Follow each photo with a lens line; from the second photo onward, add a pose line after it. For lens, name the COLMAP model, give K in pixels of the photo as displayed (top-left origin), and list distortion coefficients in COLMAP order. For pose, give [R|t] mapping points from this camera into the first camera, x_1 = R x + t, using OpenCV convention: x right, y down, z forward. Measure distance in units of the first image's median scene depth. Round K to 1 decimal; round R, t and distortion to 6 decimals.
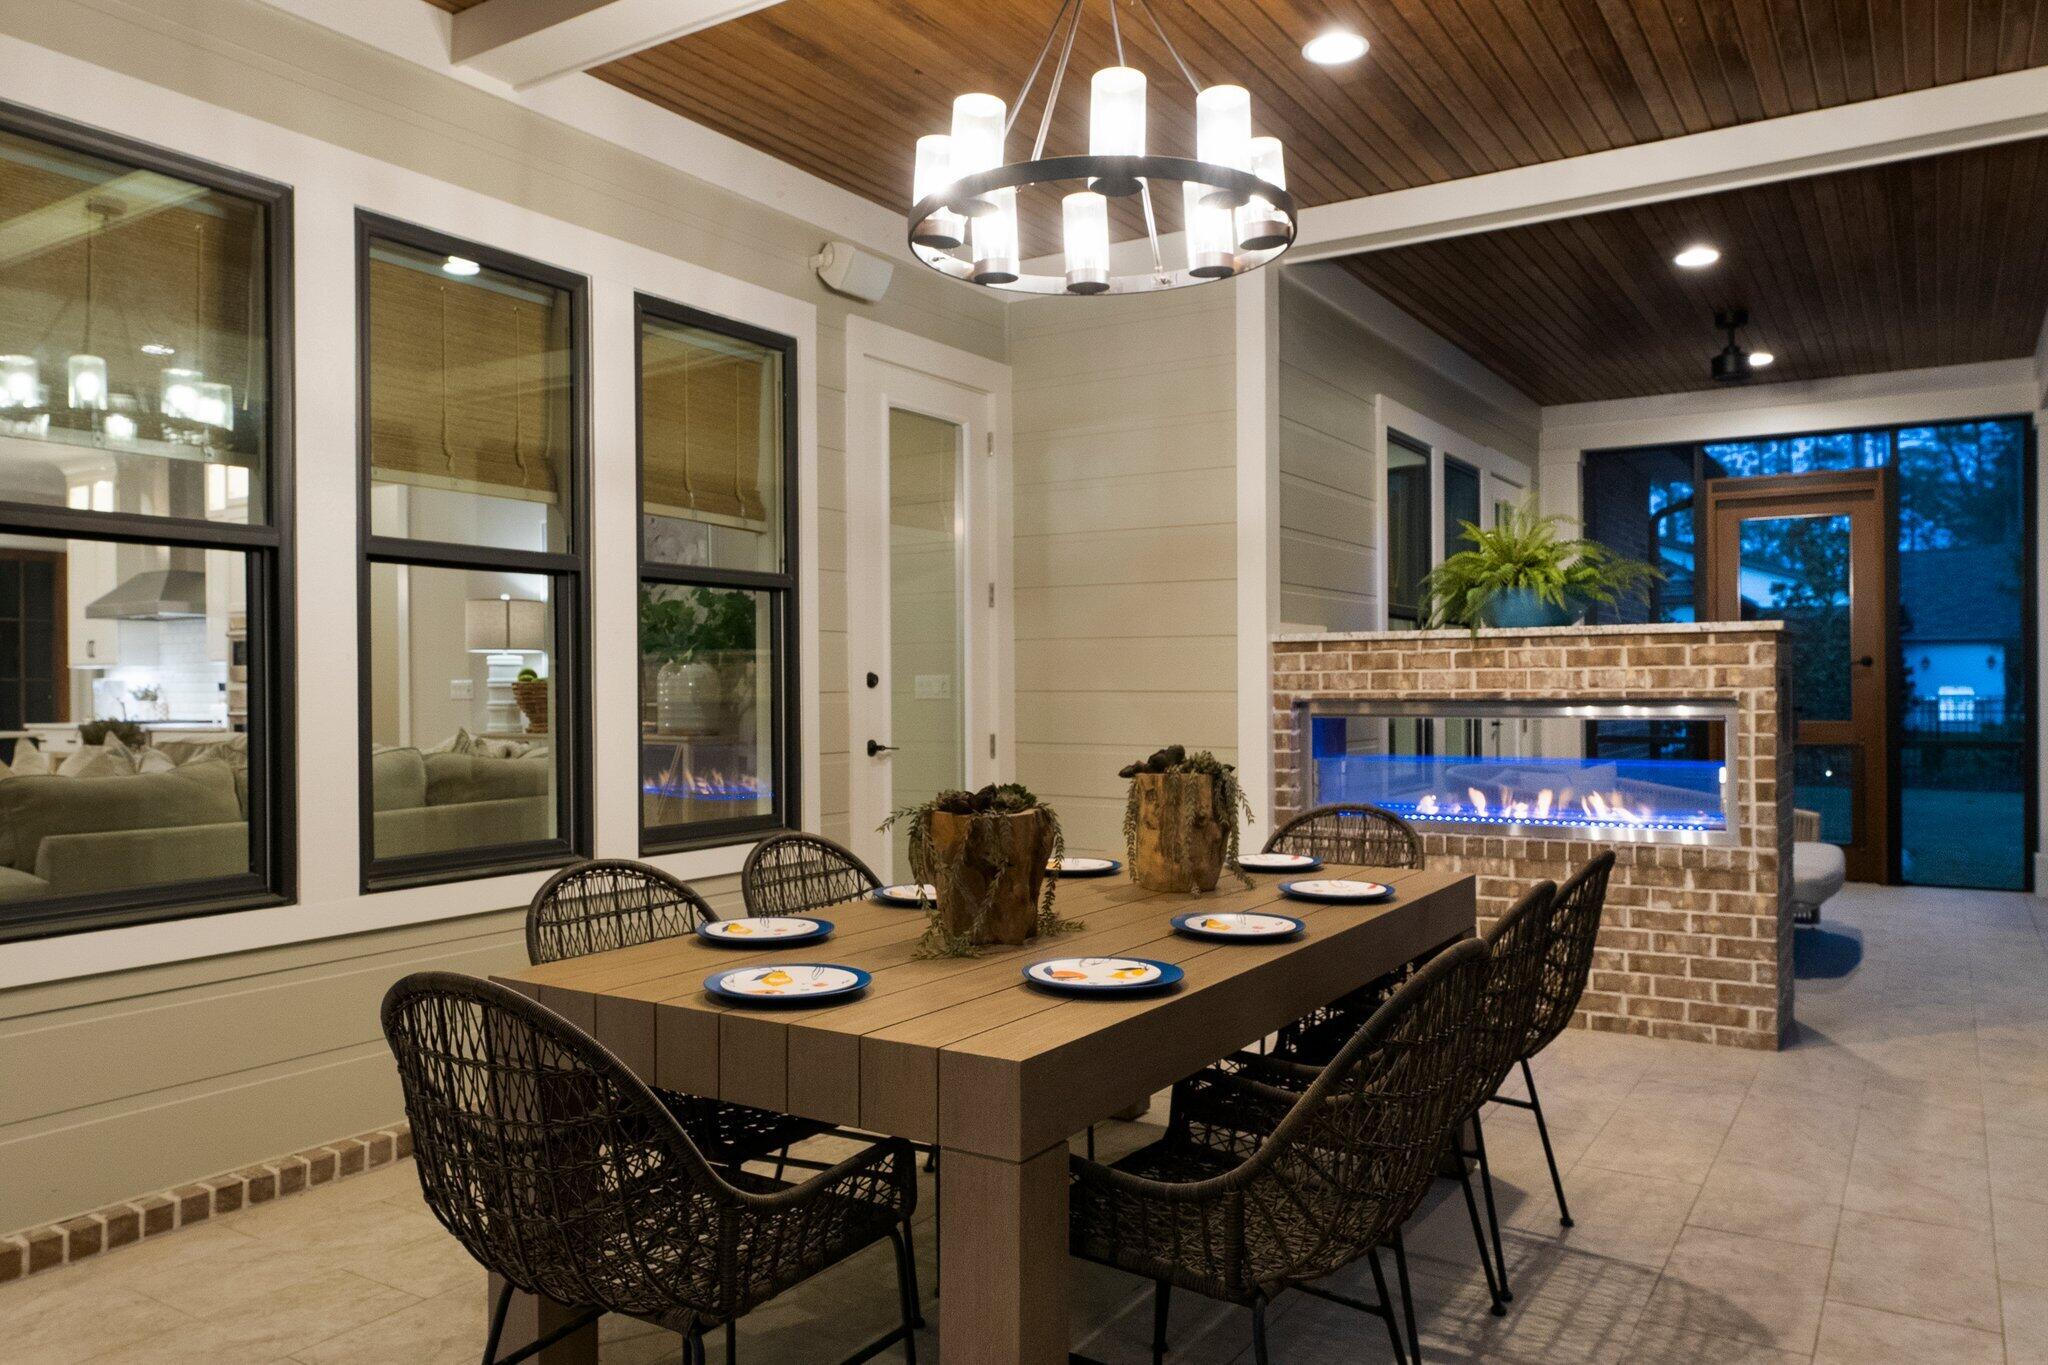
lens RADIAL K [[1440.9, 0, 1030.5], [0, 1440.9, 695.4], [0, 0, 1]] dist [0.004635, -0.000516]
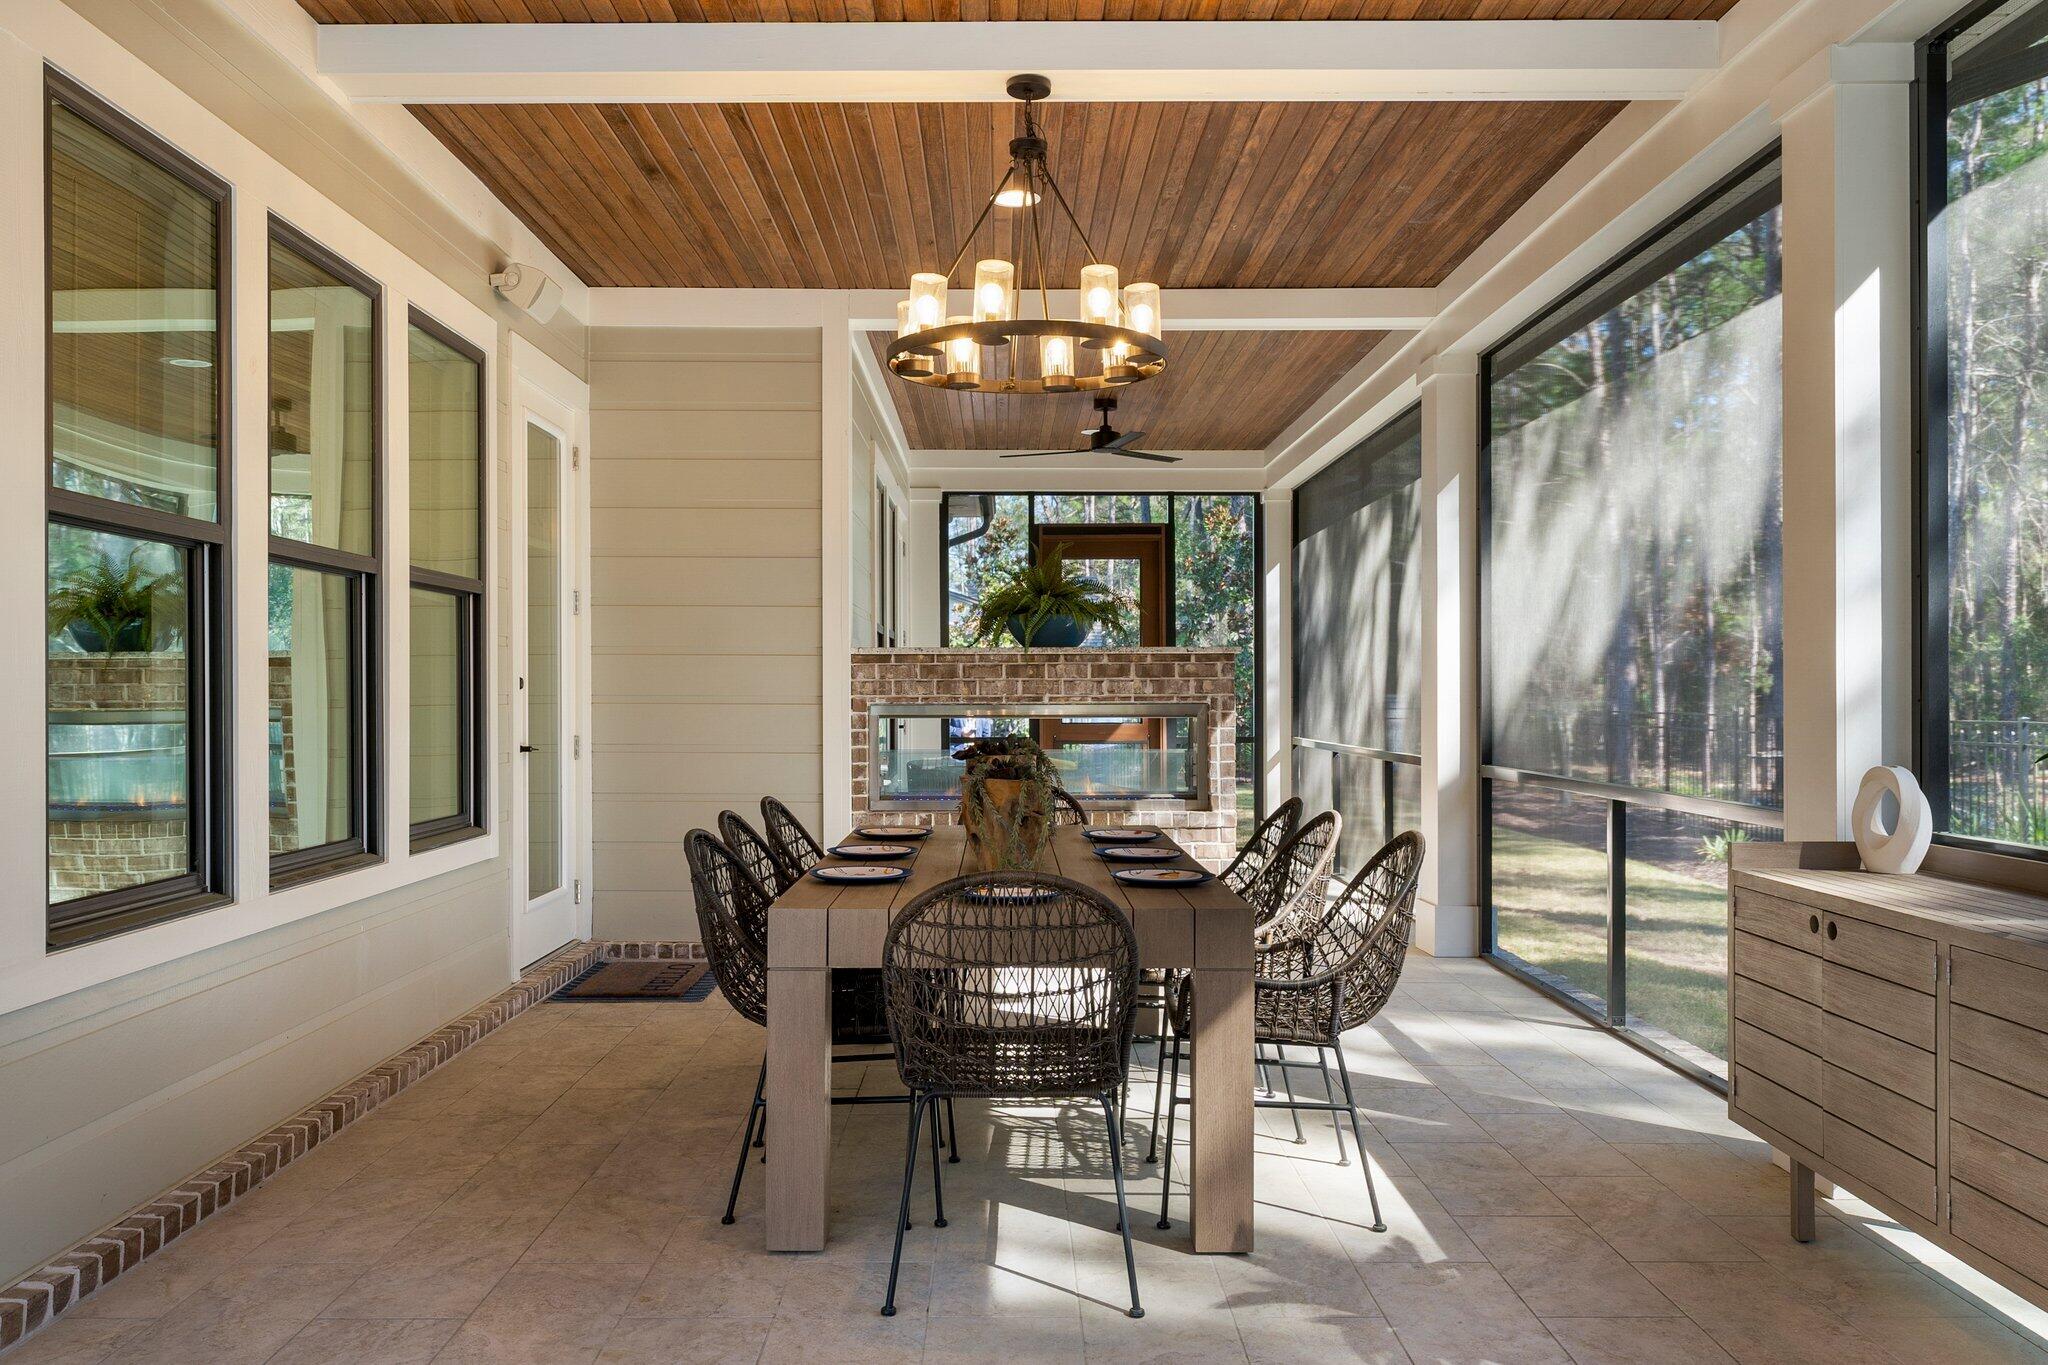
lens RADIAL K [[1544.8, 0, 1024.0], [0, 1544.8, 682.5], [0, 0, 1]] dist [-0.009638, -0.004021]
pose [[0.843214, 0.007727, 0.537522, -0.426452], [-0.000227, 0.999902, -0.014017, 0.004256], [-0.537578, 0.011697, 0.843133, -0.136514]]
